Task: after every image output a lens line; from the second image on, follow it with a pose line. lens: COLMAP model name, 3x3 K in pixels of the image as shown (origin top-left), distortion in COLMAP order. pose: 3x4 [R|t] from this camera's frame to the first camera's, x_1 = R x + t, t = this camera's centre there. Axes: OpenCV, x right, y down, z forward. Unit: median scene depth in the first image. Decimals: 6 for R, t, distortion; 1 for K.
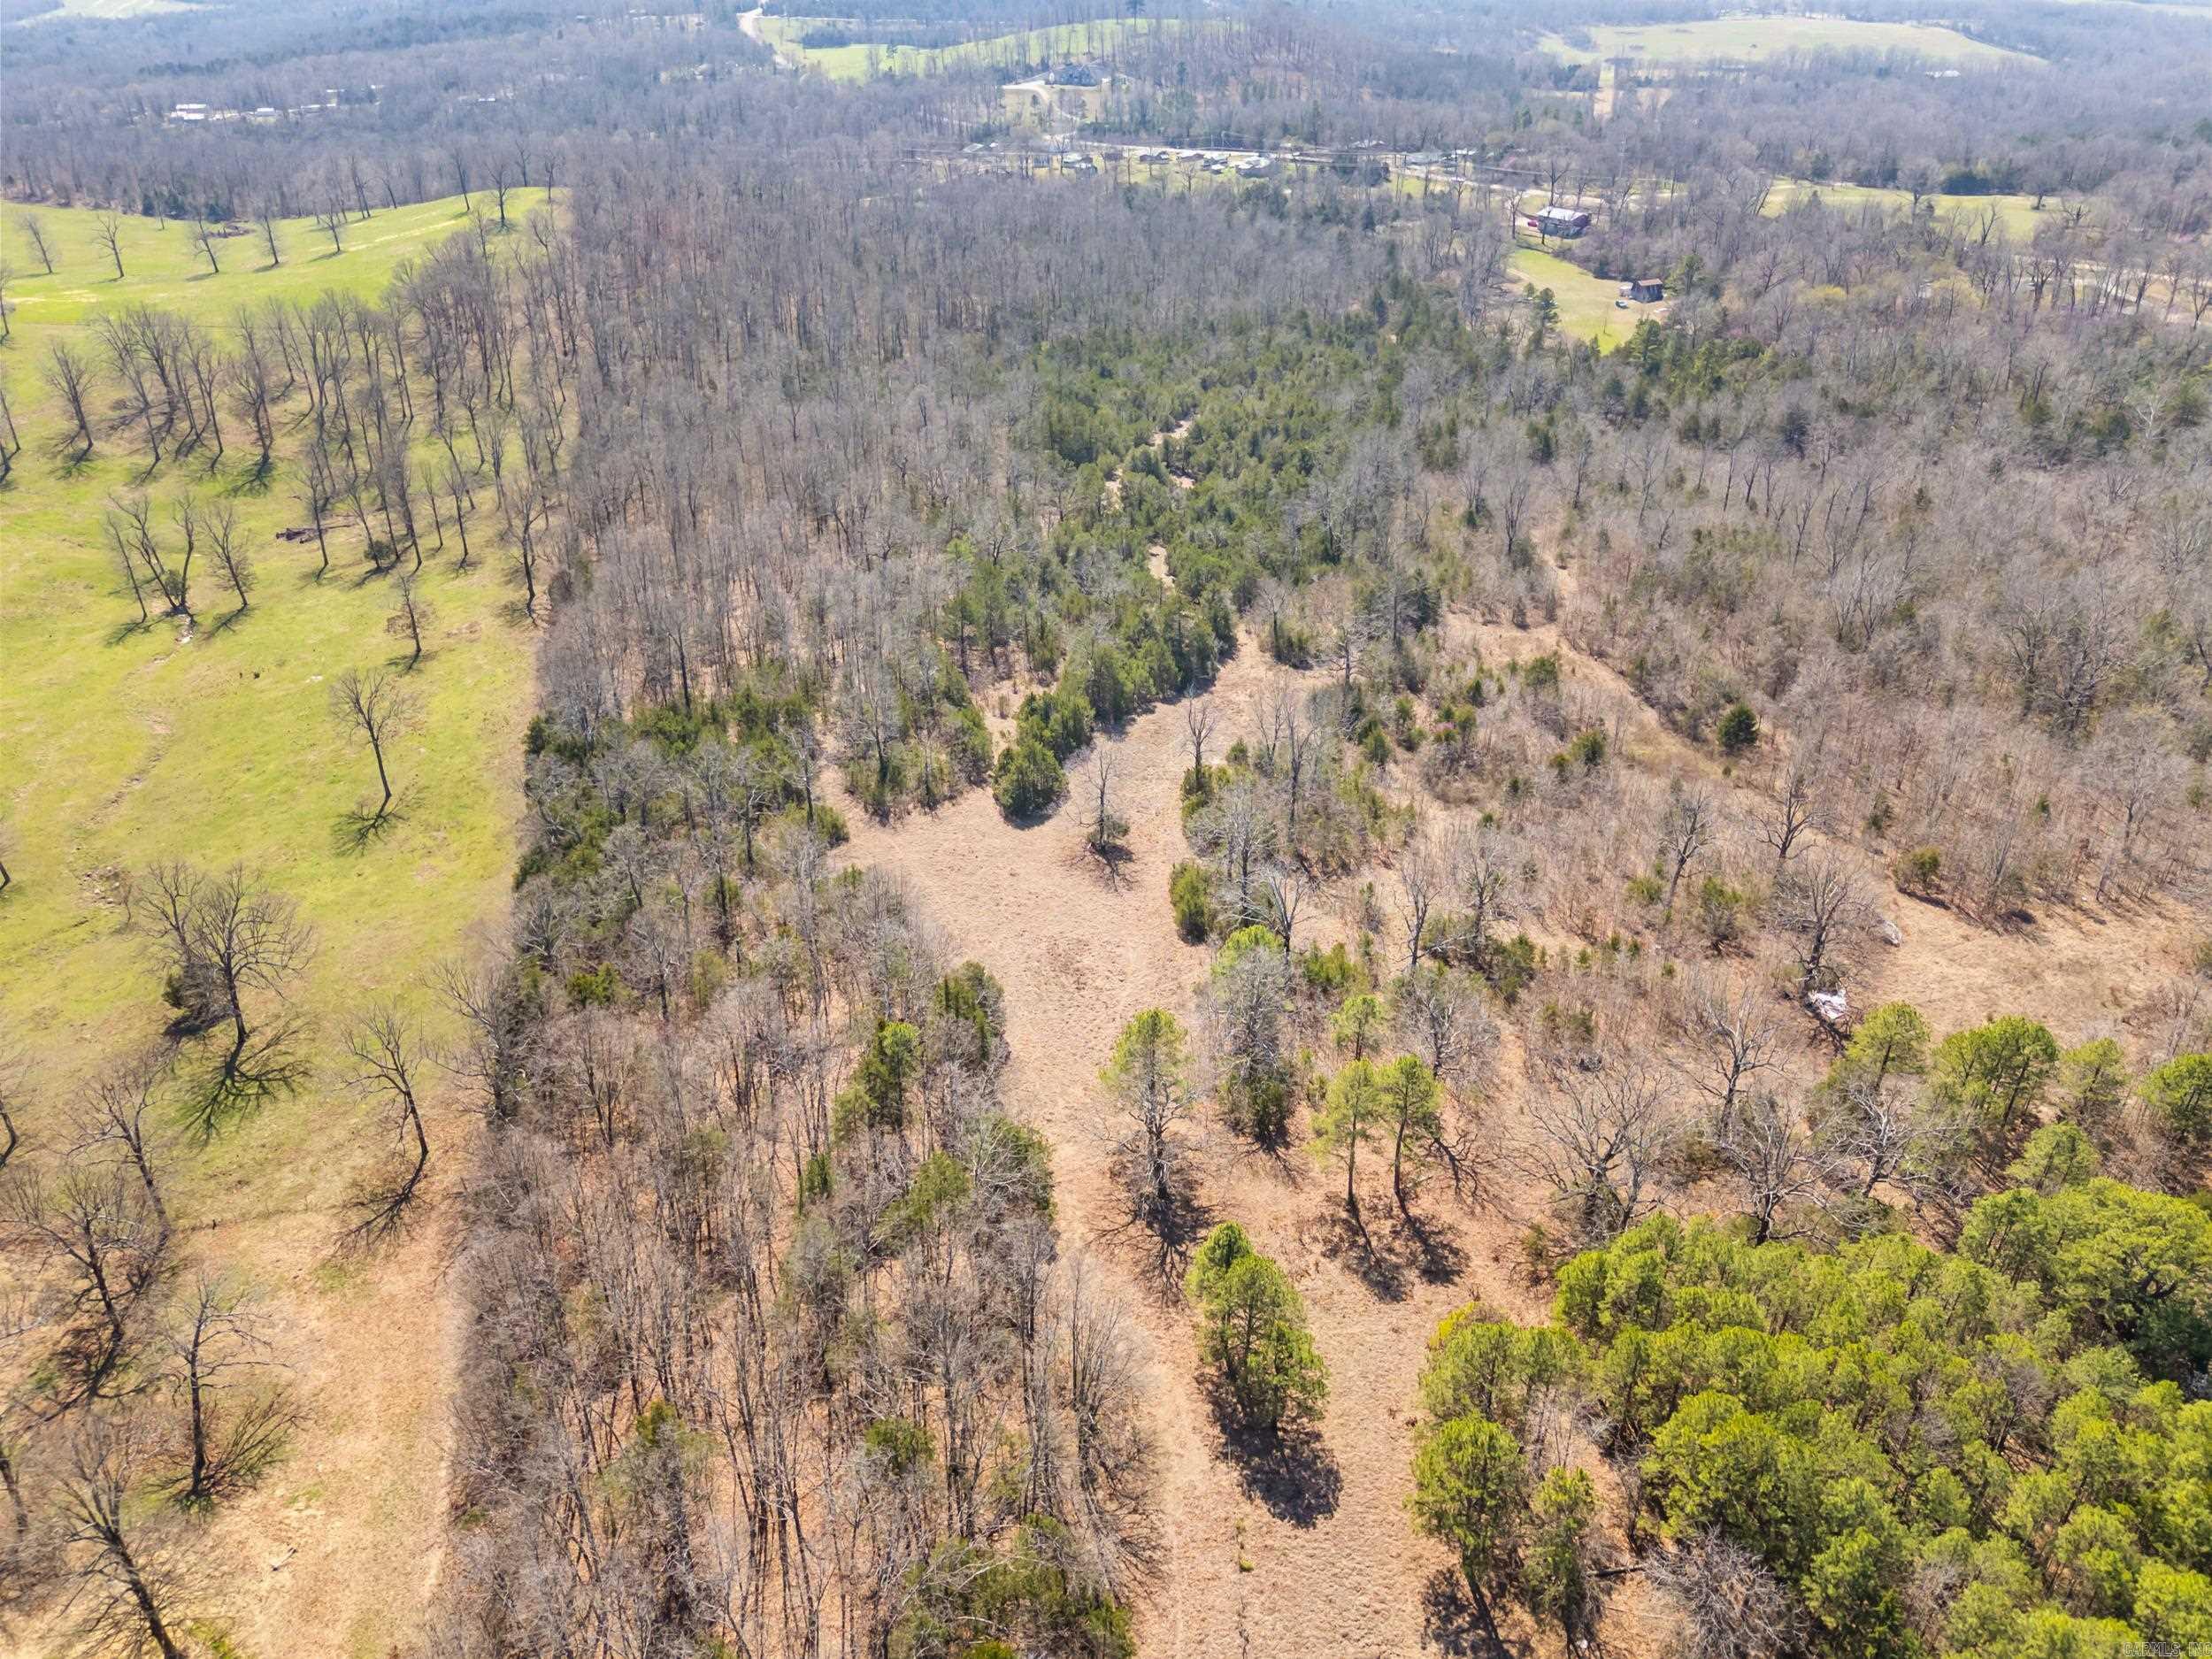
lens RADIAL K [[1658.3, 0, 1092.9], [0, 1658.3, 815.9], [0, 0, 1]] dist [0.083496, -0.084663]
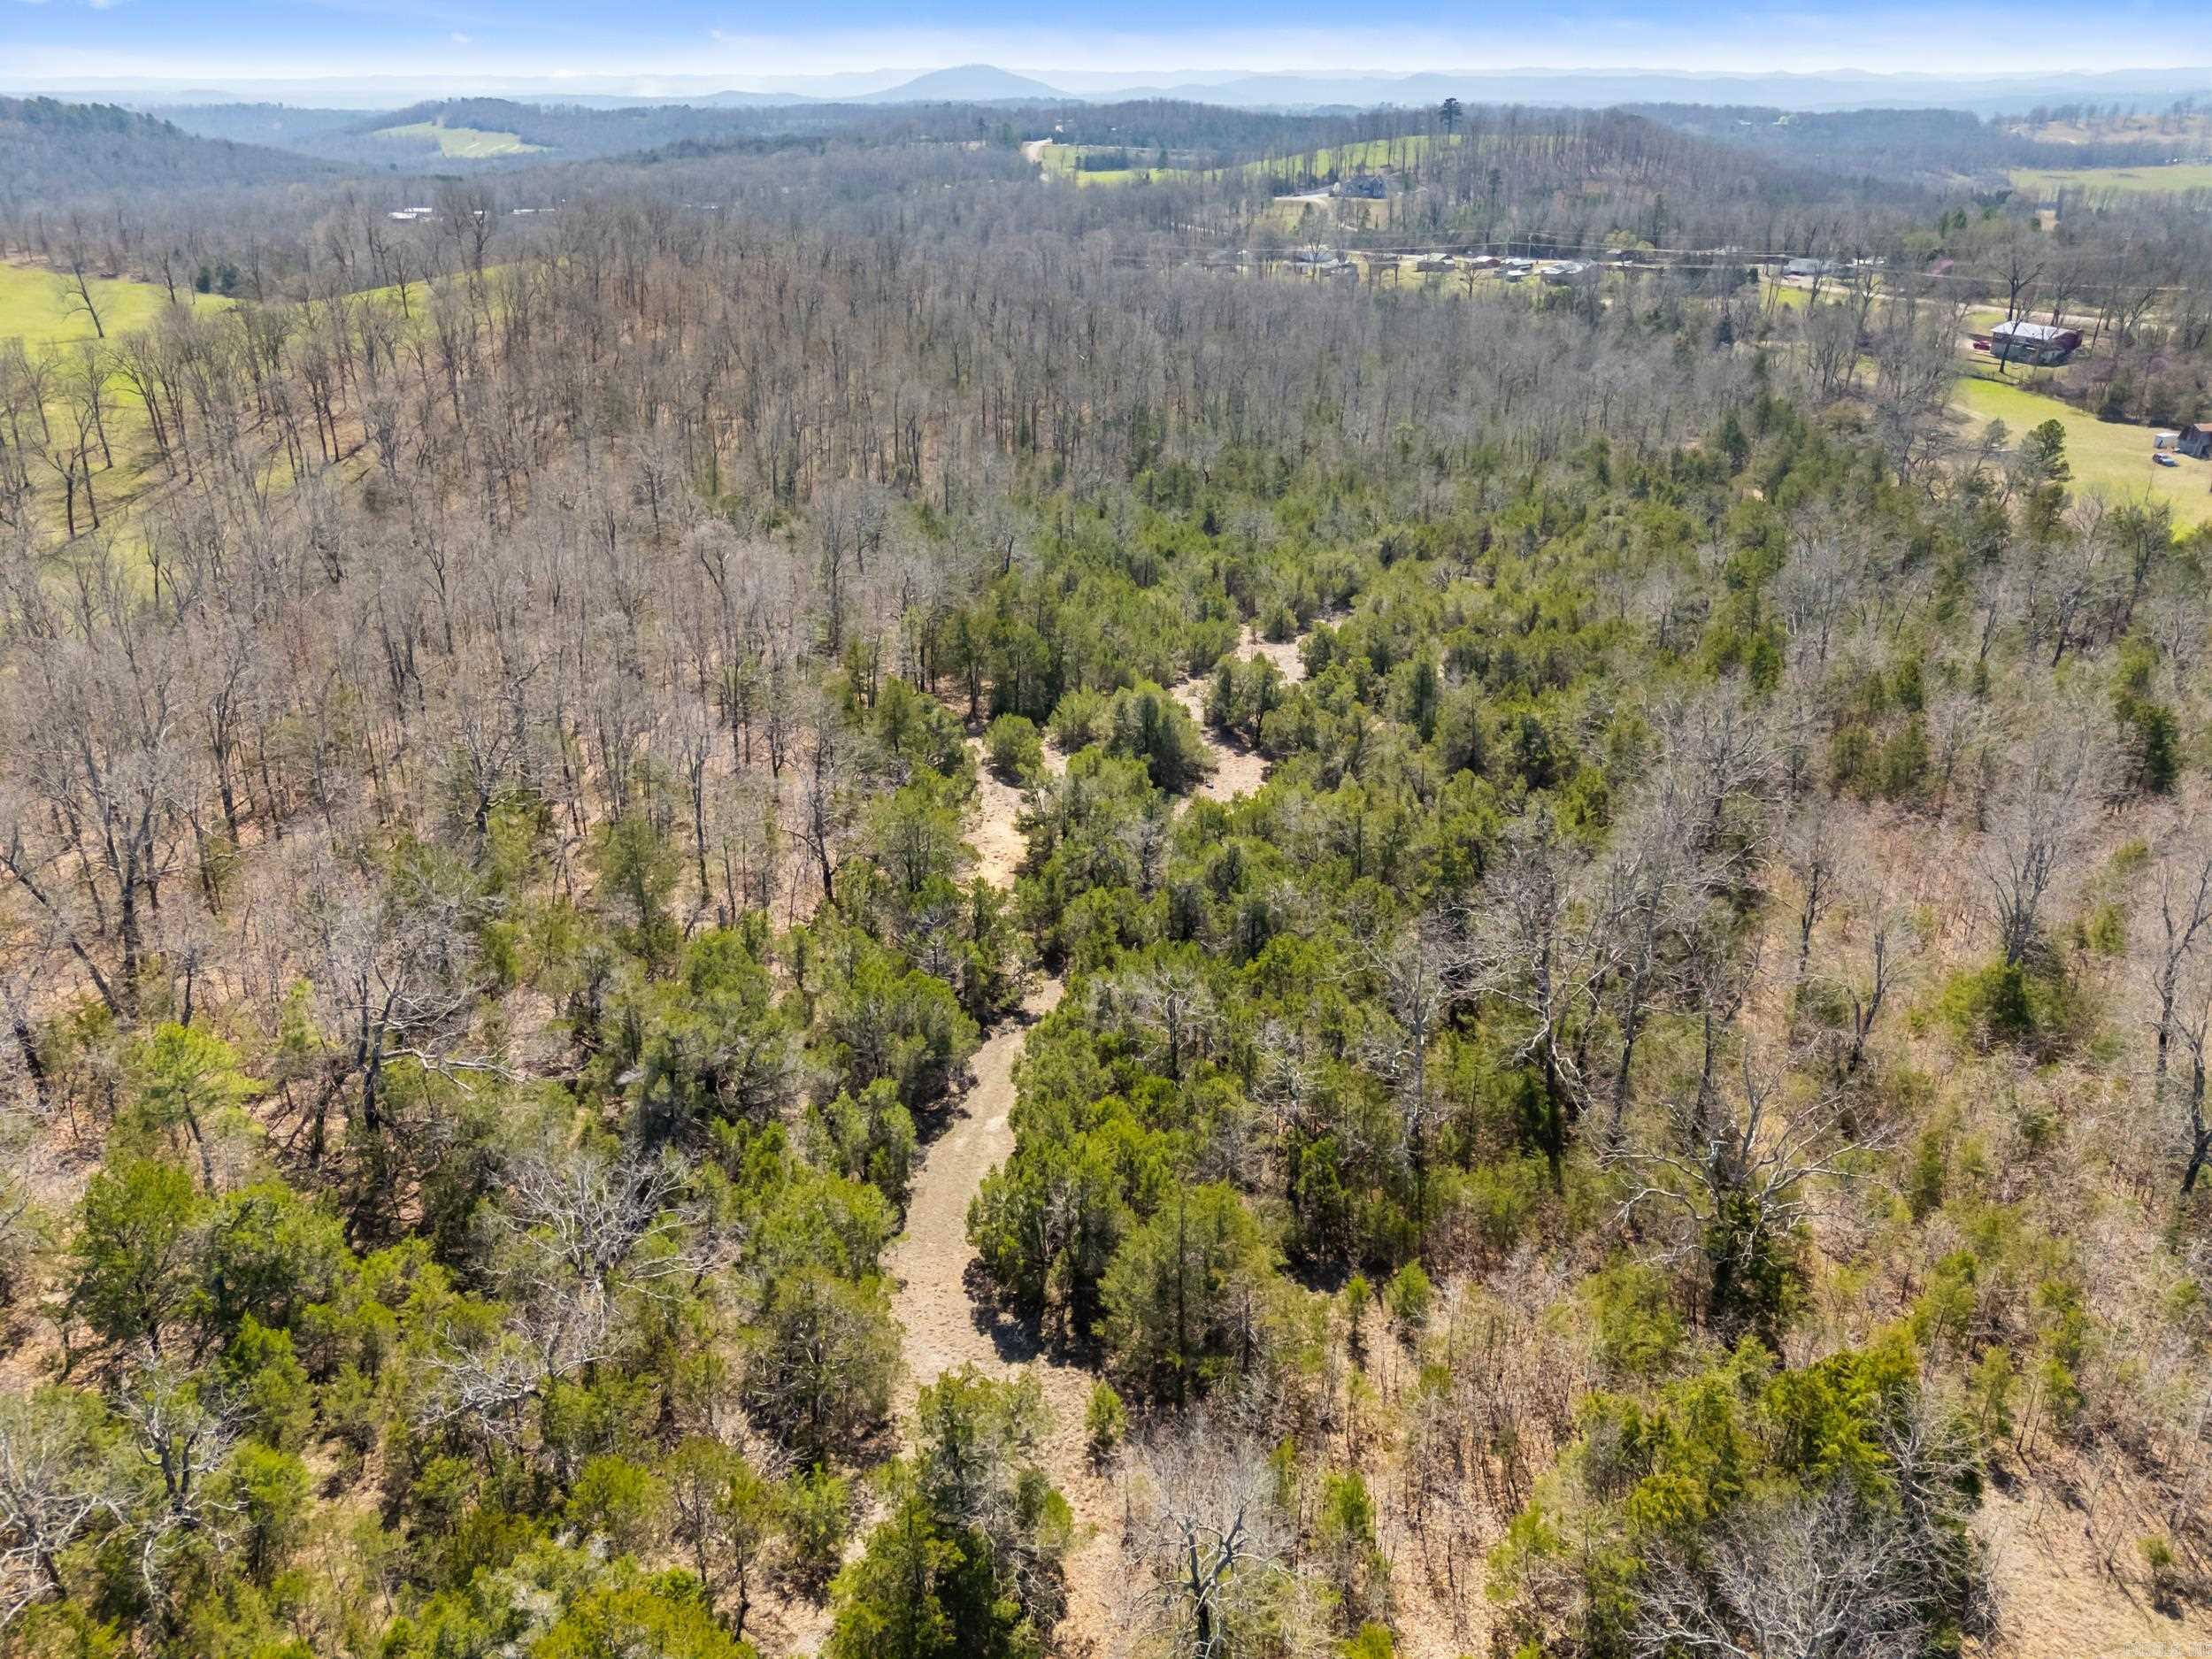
lens RADIAL K [[1703.3, 0, 1115.6], [0, 1703.3, 820.9], [0, 0, 1]] dist [0.089445, -0.082462]
pose [[0.984205, 0.078035, -0.158908, 0.123536], [-0.092311, 0.992136, -0.084525, -0.194827], [0.151063, 0.097859, 0.983669, 0.745920]]
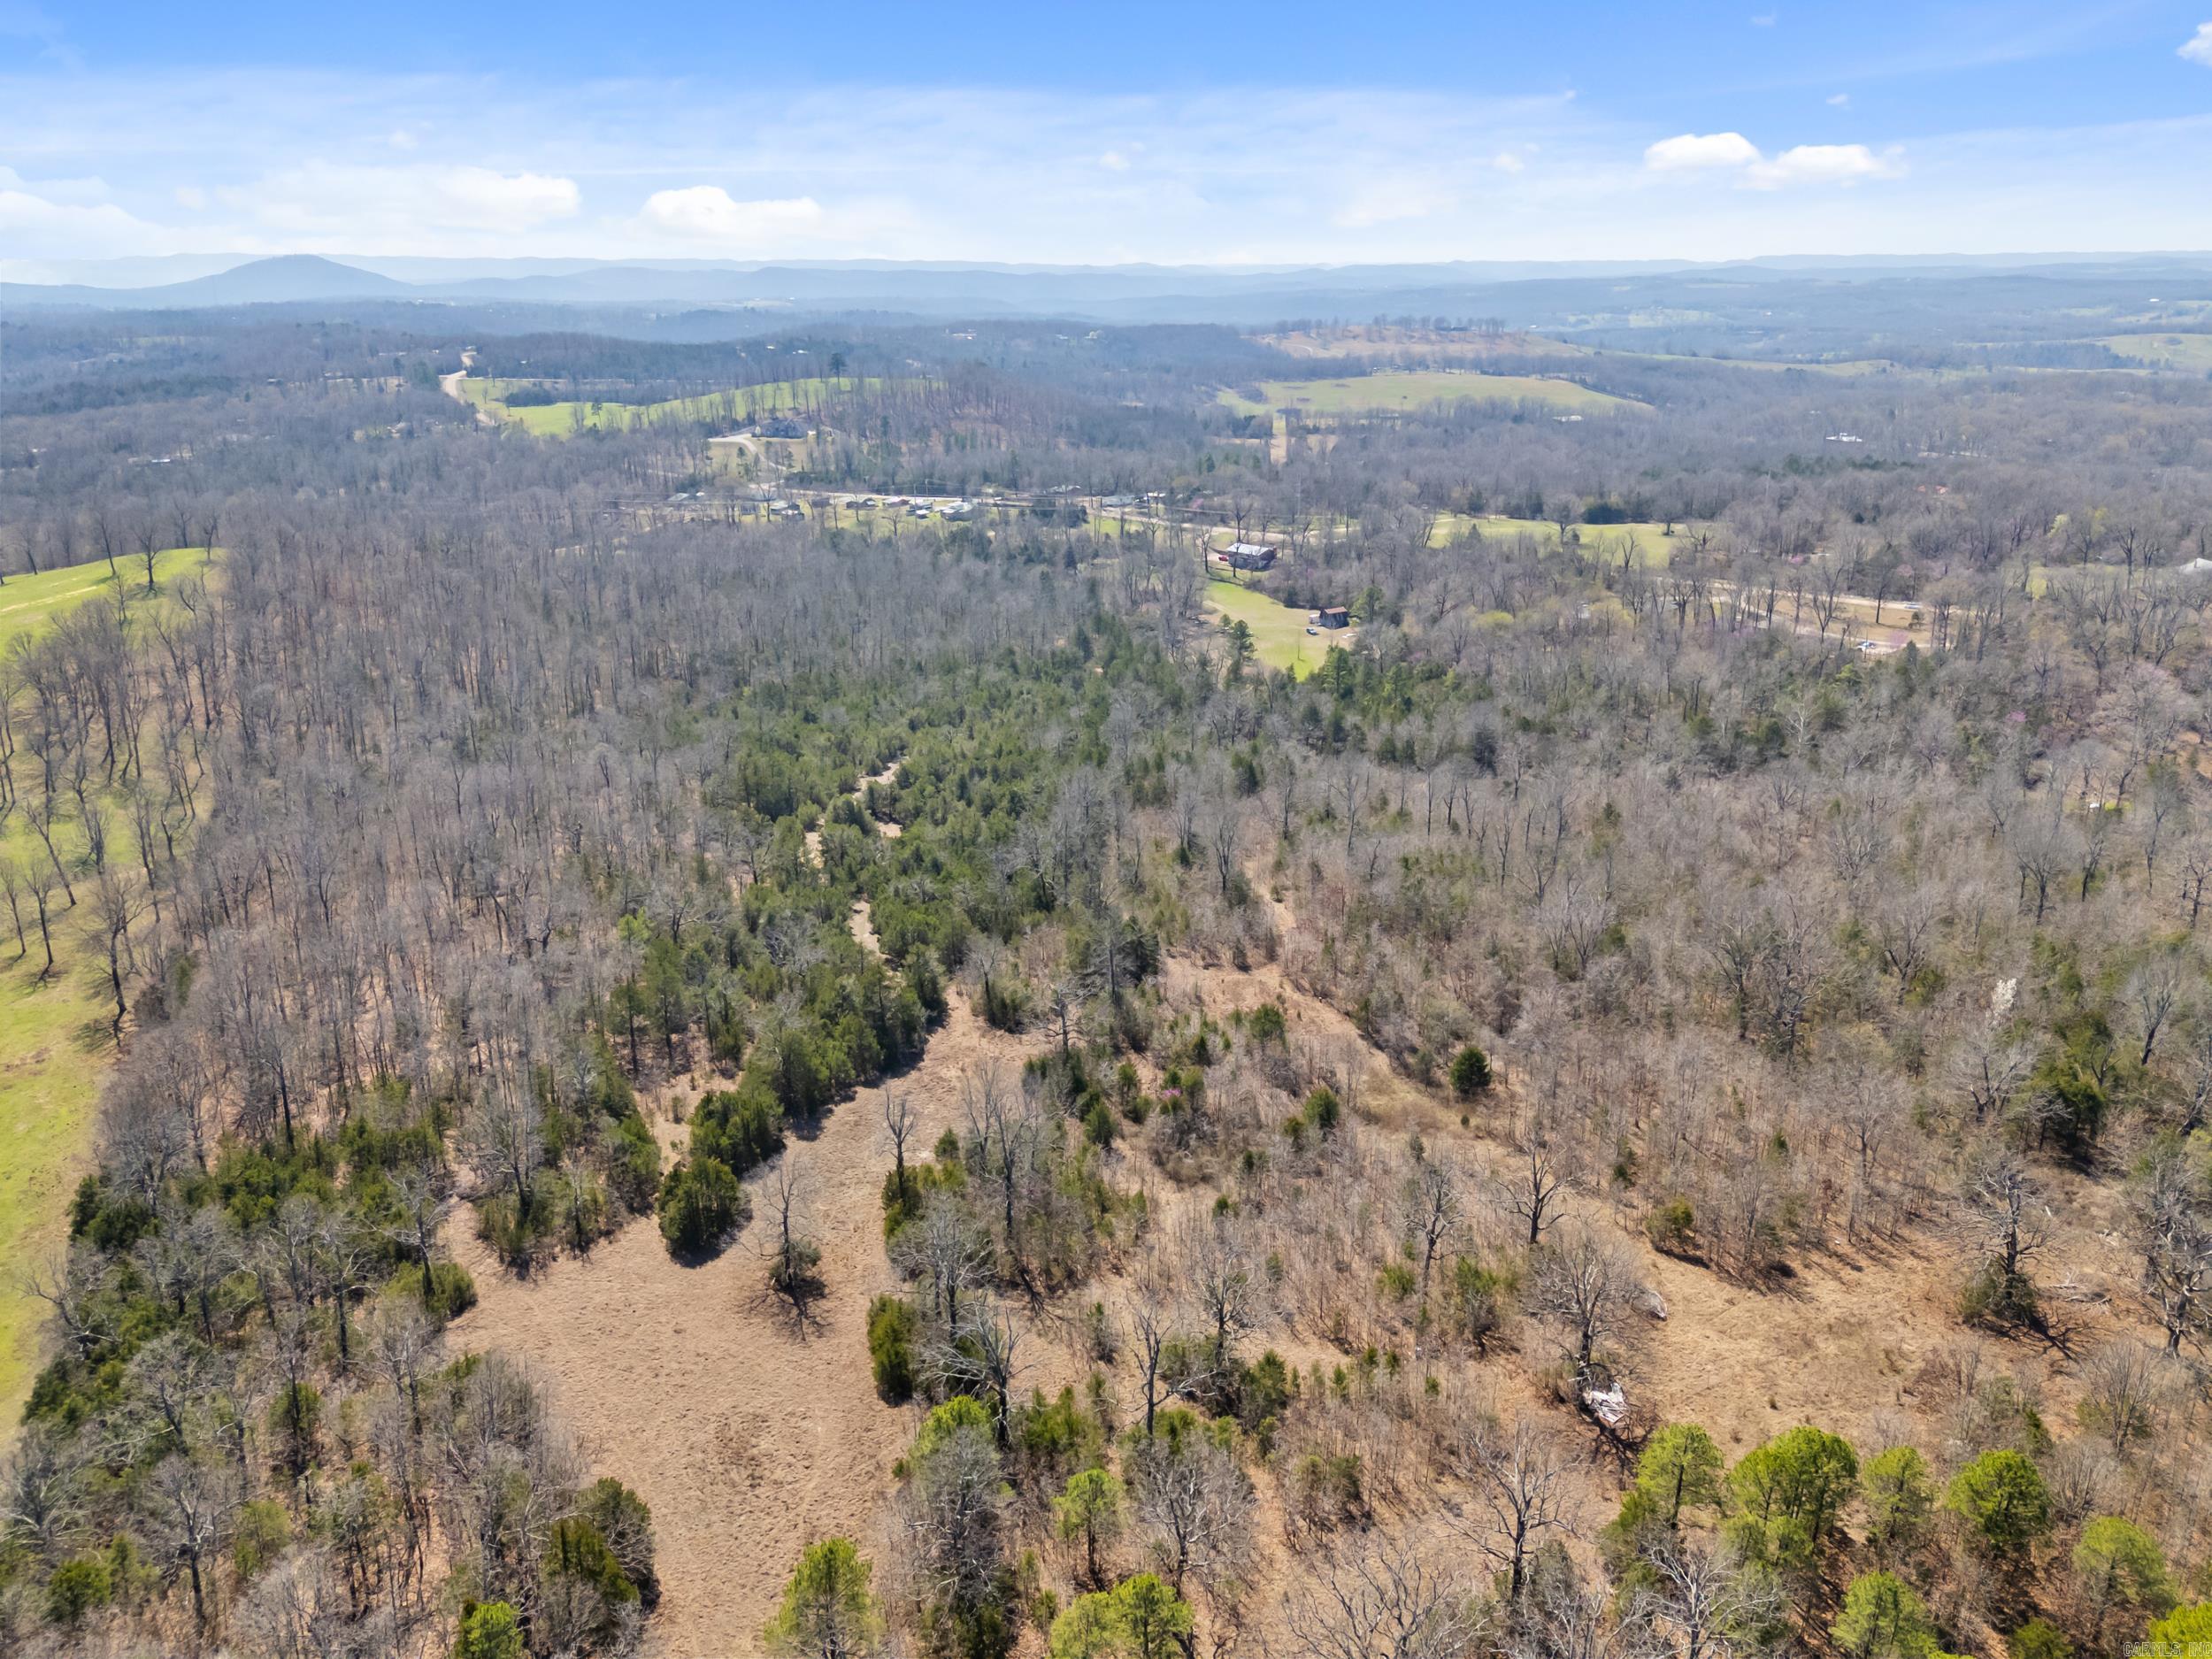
lens RADIAL K [[1661.5, 0, 1106.0], [0, 1661.5, 829.5], [0, 0, 1]] dist [0.075957, -0.061125]
pose [[0.985416, -0.054396, 0.161234, 0.030259], [0.082036, 0.982010, -0.170077, -0.037115], [-0.149082, 0.180823, 0.972151, 0.071435]]
